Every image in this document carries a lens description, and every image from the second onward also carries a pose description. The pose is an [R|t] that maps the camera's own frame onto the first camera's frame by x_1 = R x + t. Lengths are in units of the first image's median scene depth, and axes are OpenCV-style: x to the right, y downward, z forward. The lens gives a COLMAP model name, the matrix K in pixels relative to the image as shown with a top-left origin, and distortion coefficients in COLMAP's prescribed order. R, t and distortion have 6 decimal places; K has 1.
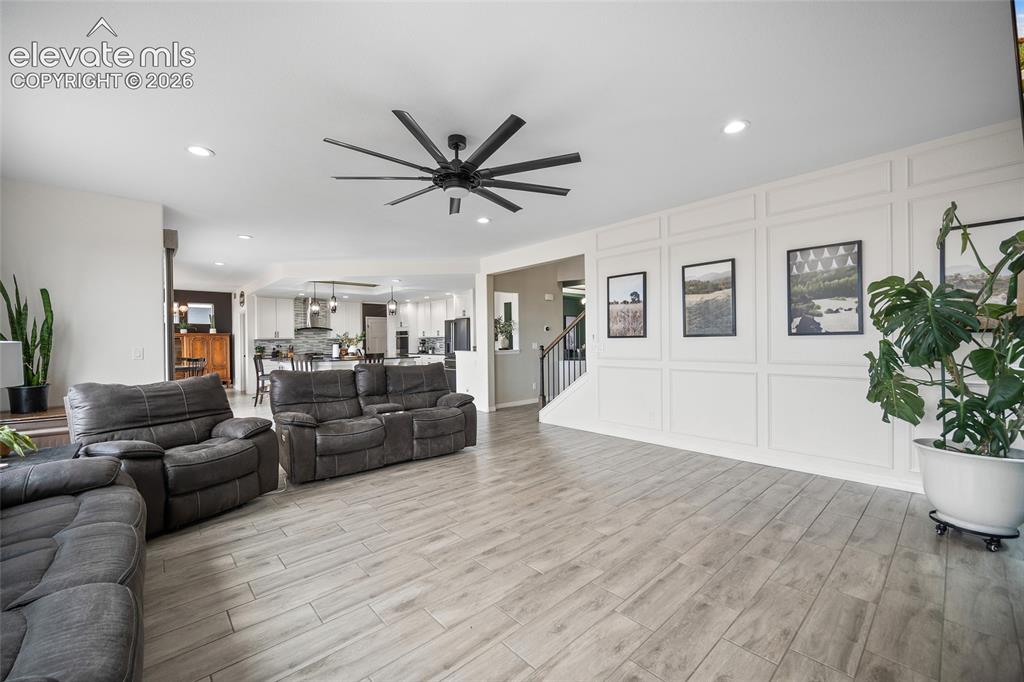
lens RADIAL K [[403.8, 0, 518.4], [0, 403.8, 342.1], [0, 0, 1]] dist [-0.003712, 0.000193]
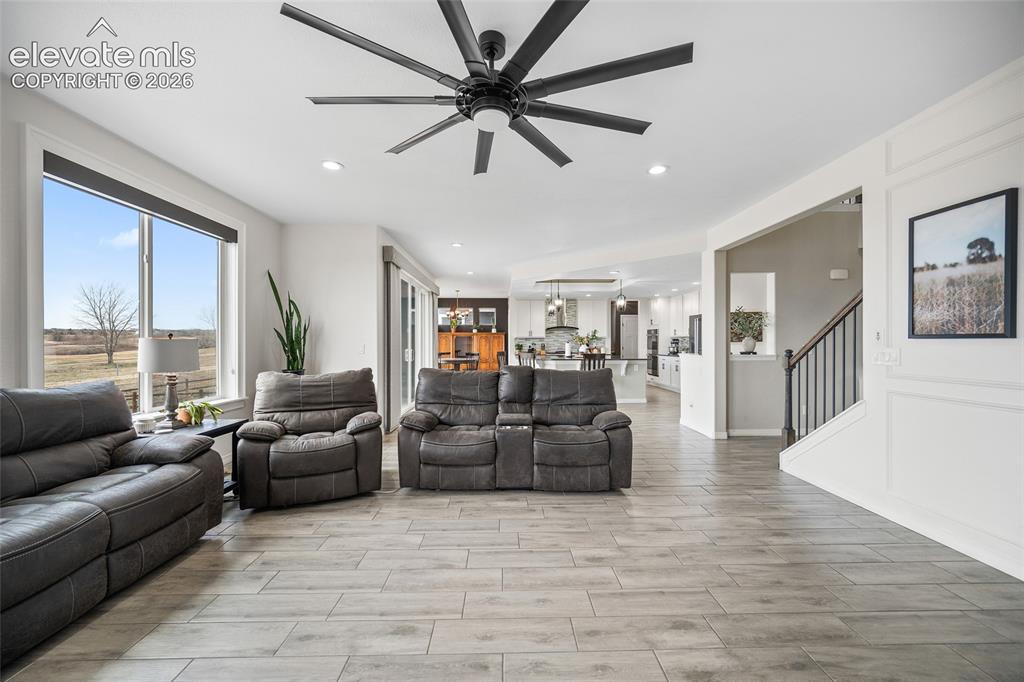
lens RADIAL K [[403.8, 0, 511.1], [0, 403.8, 341.8], [0, 0, 1]] dist [-0.003712, 0.000193]
pose [[0.753476, 0.010972, -0.657384, 0.212188], [-0.009743, 0.999937, 0.005522, -0.004171], [0.657404, 0.002244, 0.753535, 0.342505]]
